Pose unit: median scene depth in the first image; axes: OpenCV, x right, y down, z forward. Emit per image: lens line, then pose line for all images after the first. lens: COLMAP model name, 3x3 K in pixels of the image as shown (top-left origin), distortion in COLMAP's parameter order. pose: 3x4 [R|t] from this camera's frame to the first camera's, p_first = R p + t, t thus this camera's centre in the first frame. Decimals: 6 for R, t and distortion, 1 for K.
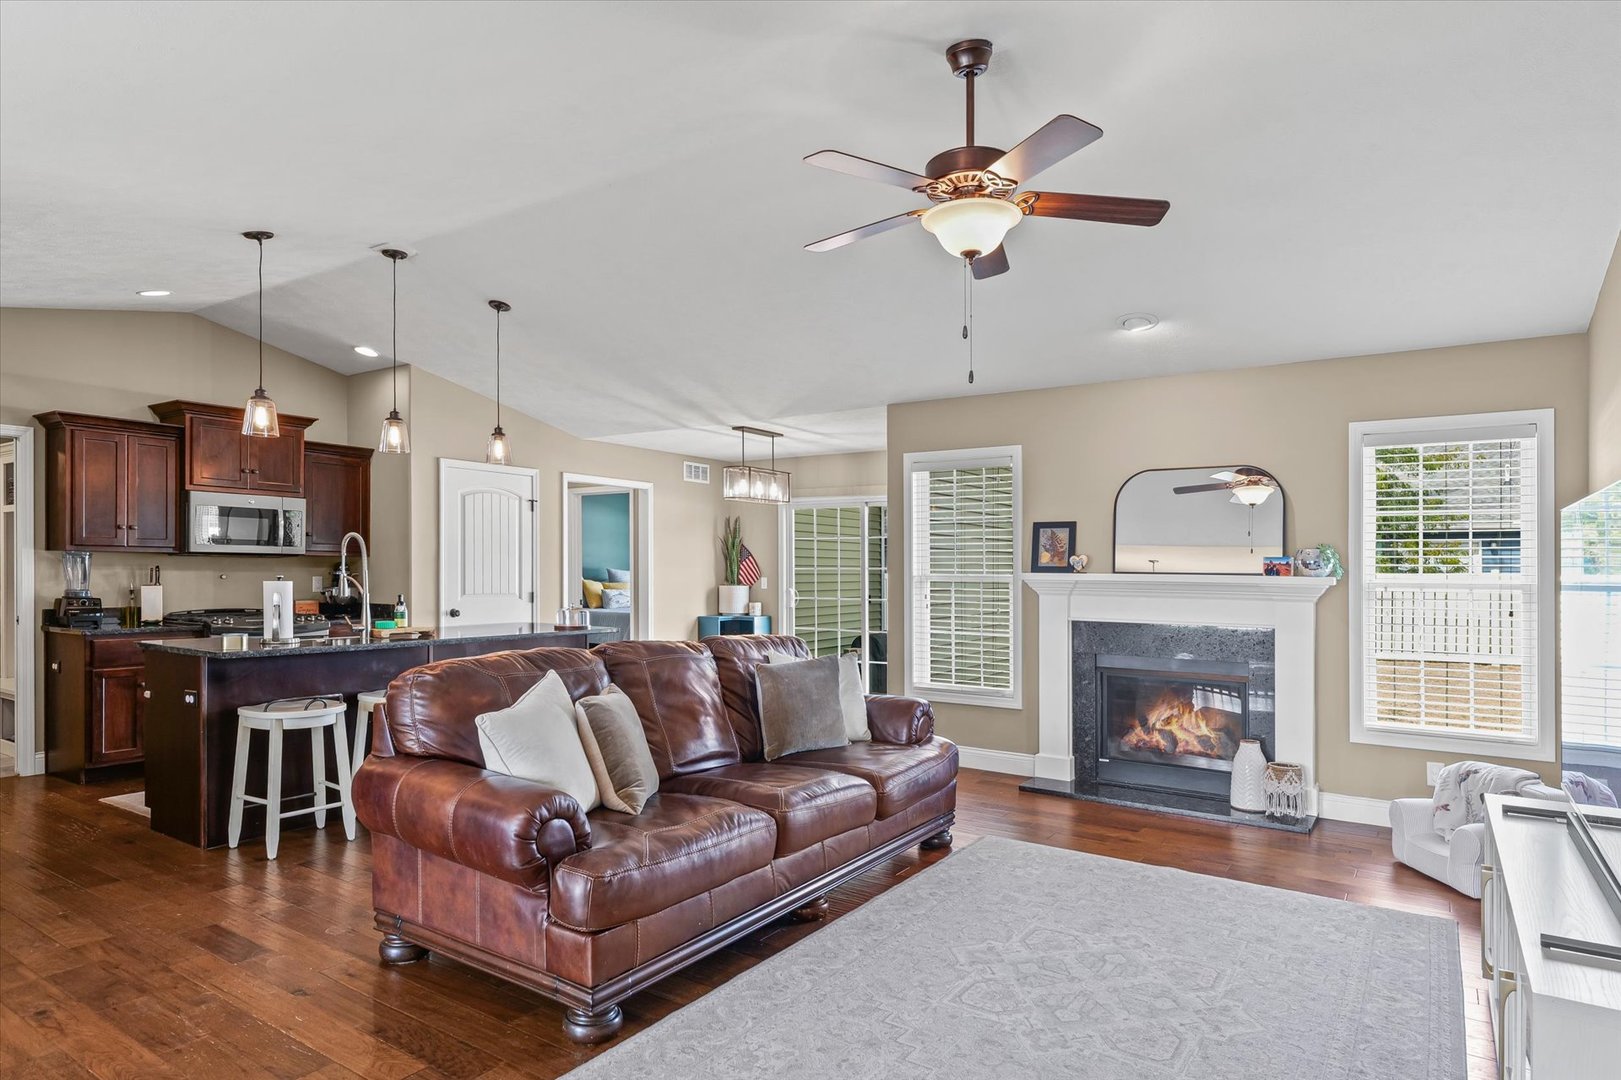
lens RADIAL K [[913.4, 0, 812.0], [0, 913.4, 564.2], [0, 0, 1]] dist [-0.000653, -0.000336]
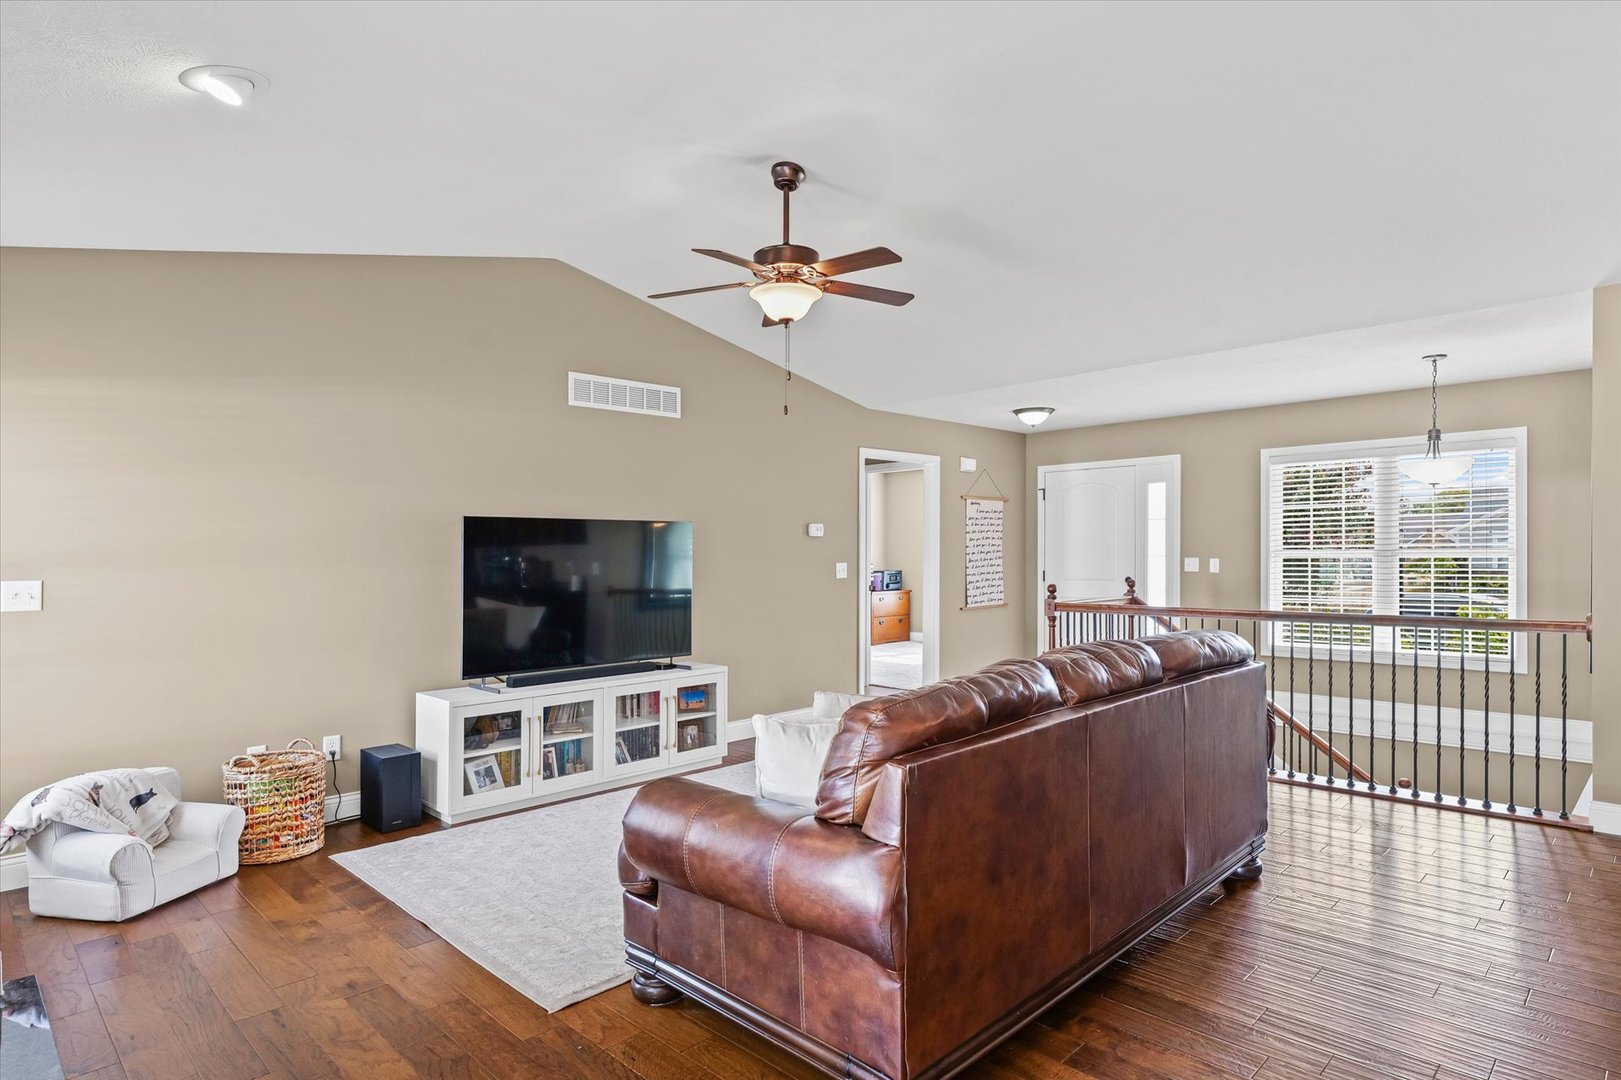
lens RADIAL K [[890.8, 0, 816.2], [0, 890.8, 579.1], [0, 0, 1]] dist [-0.001374, 0.000420]
pose [[-0.983545, -0.006136, 0.180560, -0.060061], [-0.001381, 0.999649, 0.026450, 0.006956], [-0.180659, 0.025765, -0.983208, 1.209671]]
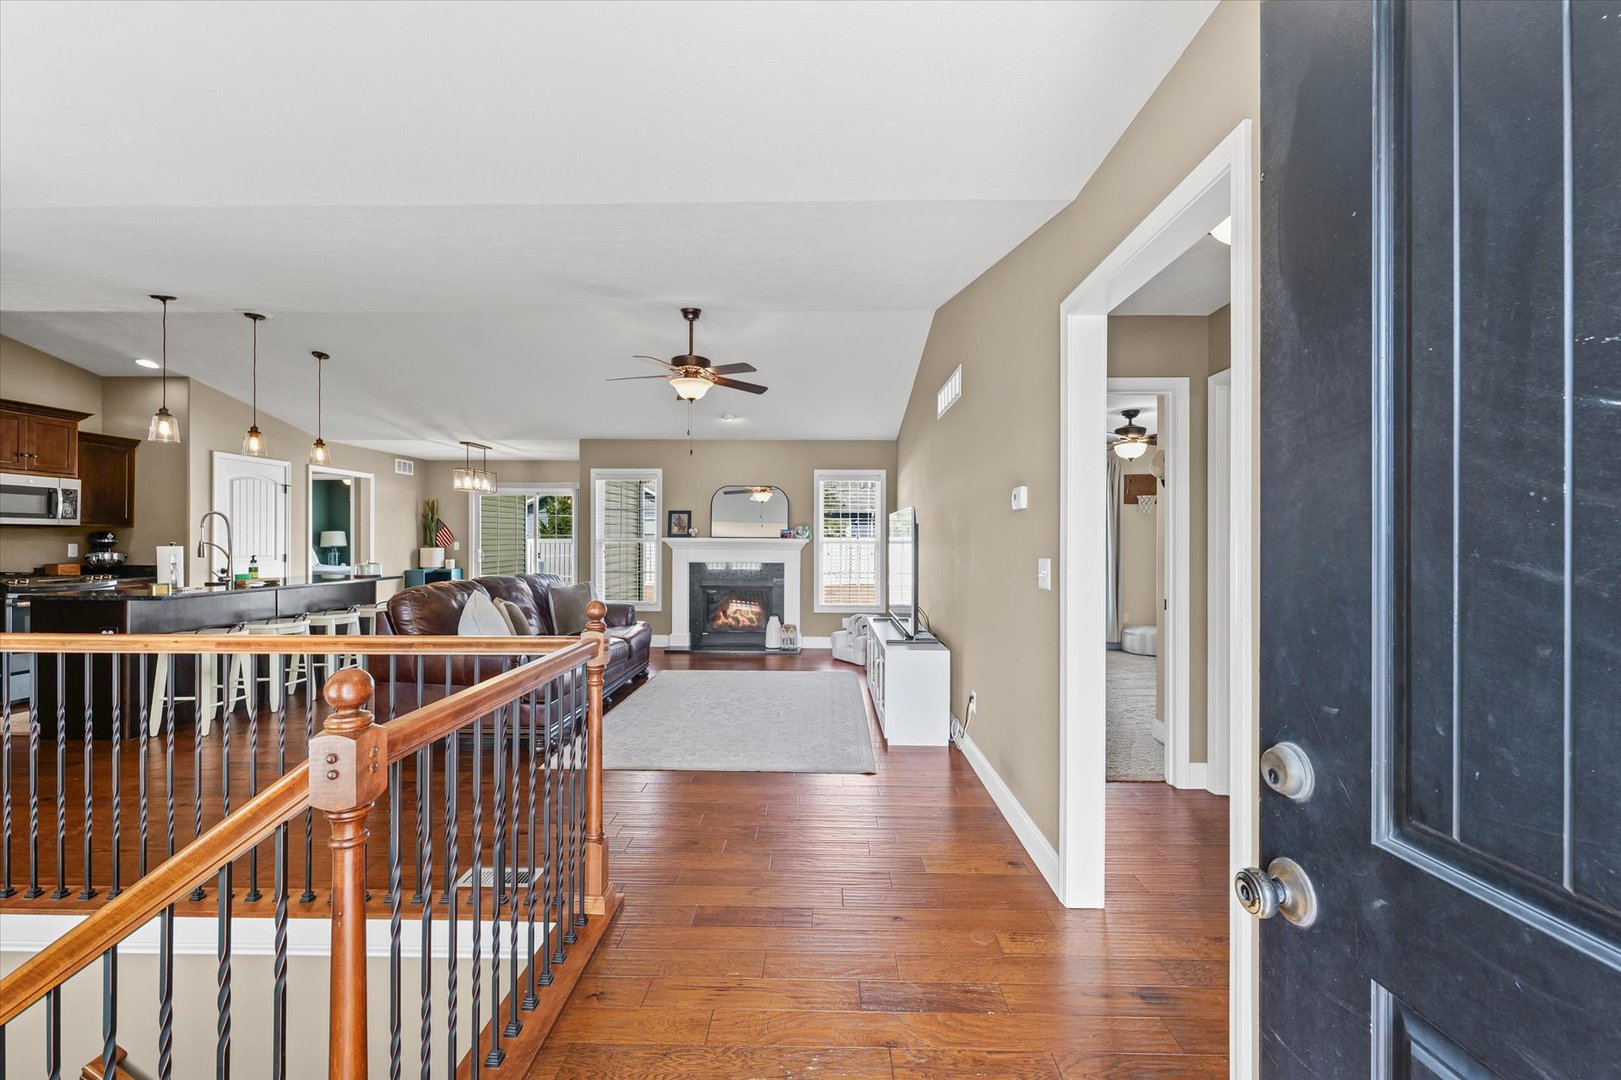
lens RADIAL K [[654.7, 0, 814.2], [0, 654.7, 542.2], [0, 0, 1]] dist [-0.010855, -0.000096]
pose [[0.835173, -0.009345, 0.549907, -0.249652], [0.000265, 0.999862, 0.016589, -0.003211], [-0.549987, -0.013709, 0.835061, -0.289110]]
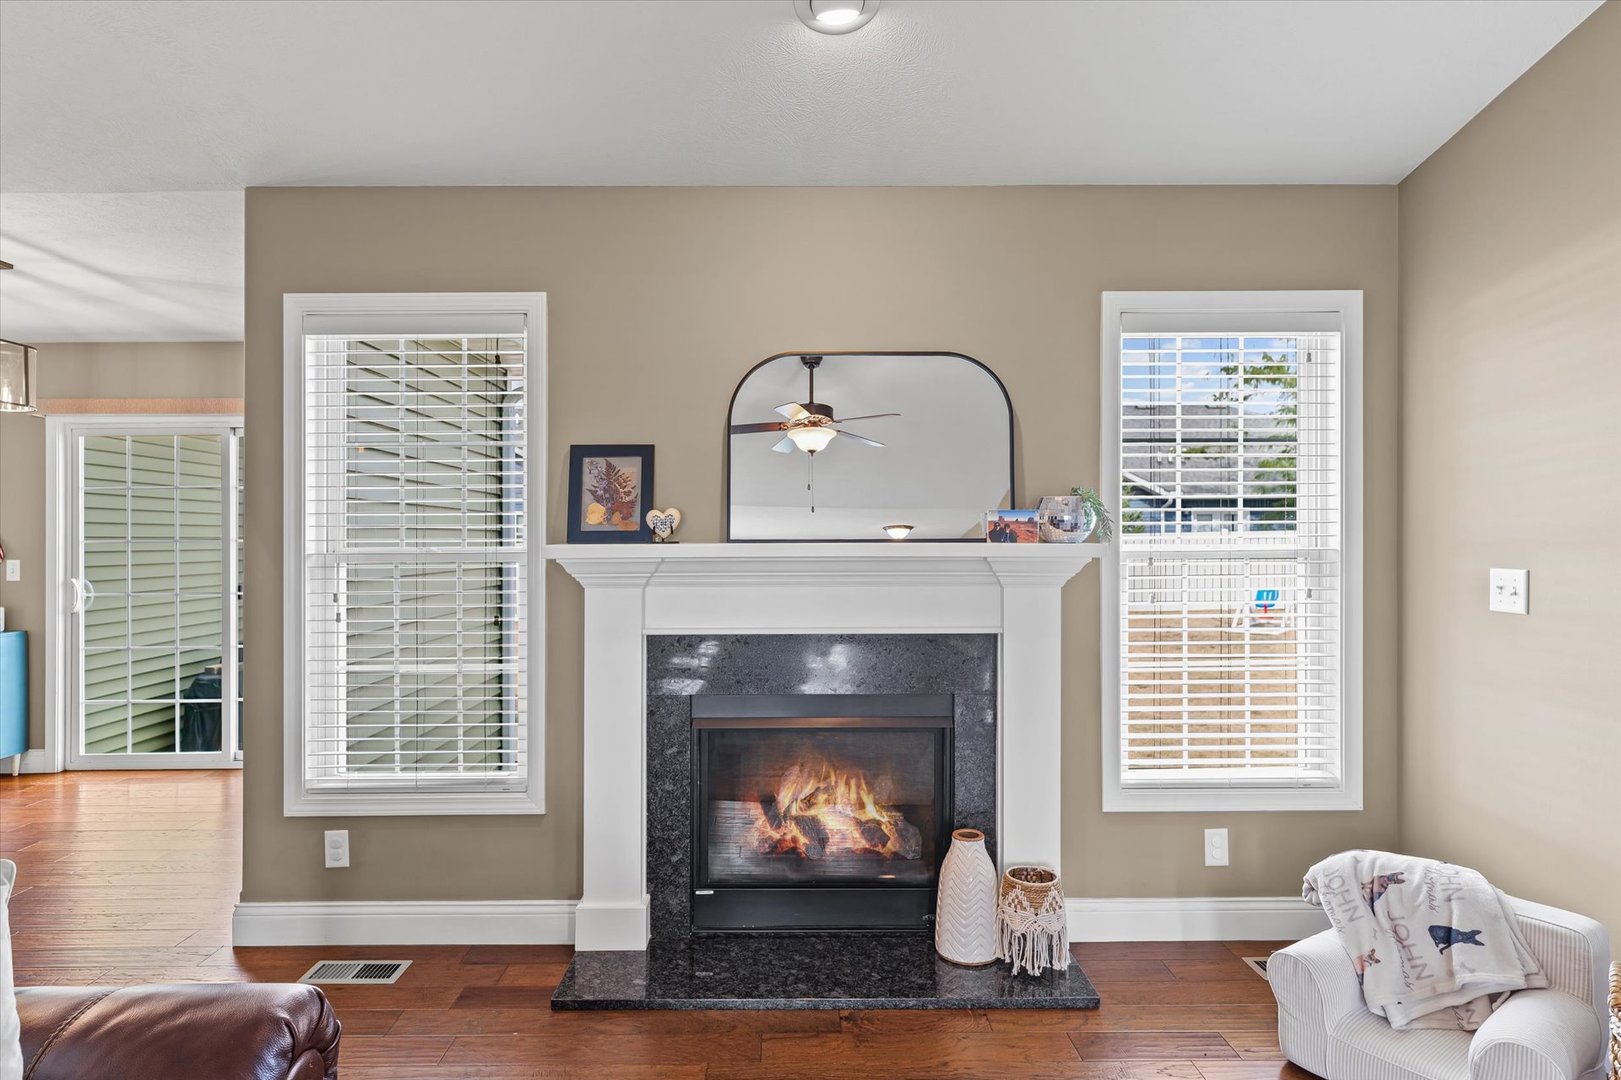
lens RADIAL K [[898.0, 0, 805.6], [0, 898.0, 514.7], [0, 0, 1]] dist [0.000444, 0.001264]
pose [[0.832081, 0.001794, 0.554651, 0.074206], [0.010005, 0.999784, -0.018243, 0.003652], [-0.554564, 0.020729, 0.831883, 0.517131]]
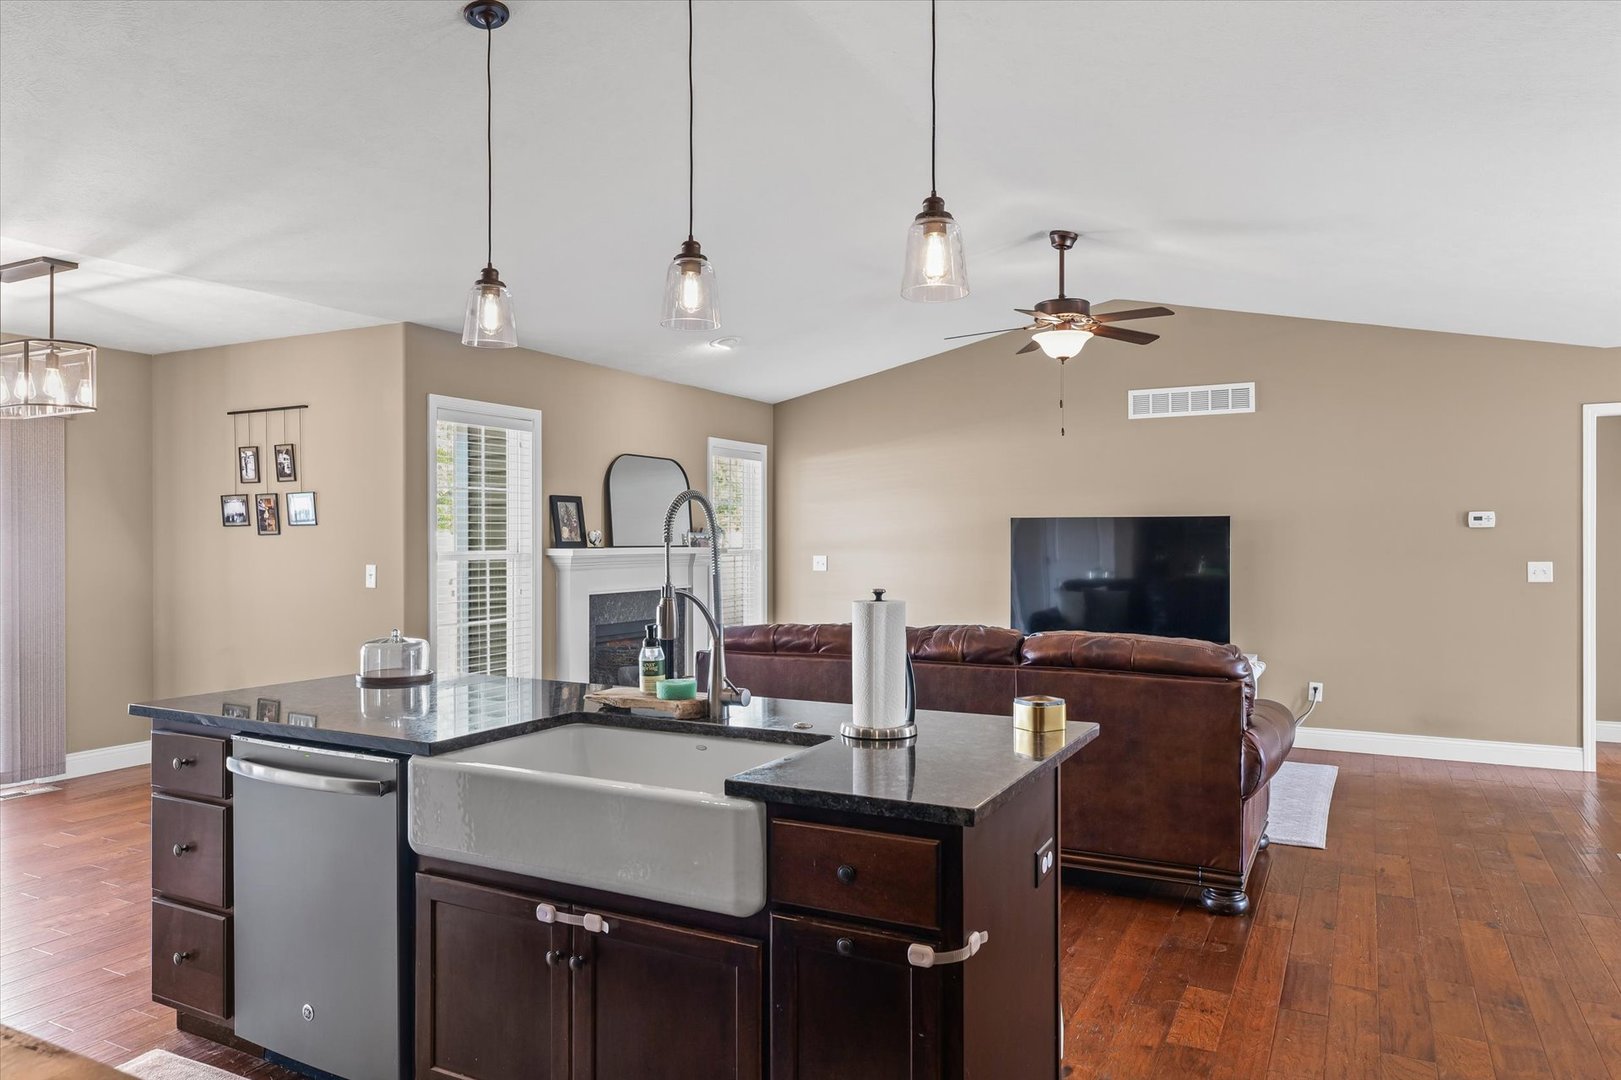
lens RADIAL K [[1073.5, 0, 804.4], [0, 1073.5, 547.2], [0, 0, 1]] dist [0.006957, 0.002180]
pose [[-0.113505, -0.019684, 0.993342, -0.902010], [-0.005844, 0.999800, 0.019144, -0.015142], [-0.993520, -0.003632, -0.113597, 0.882936]]
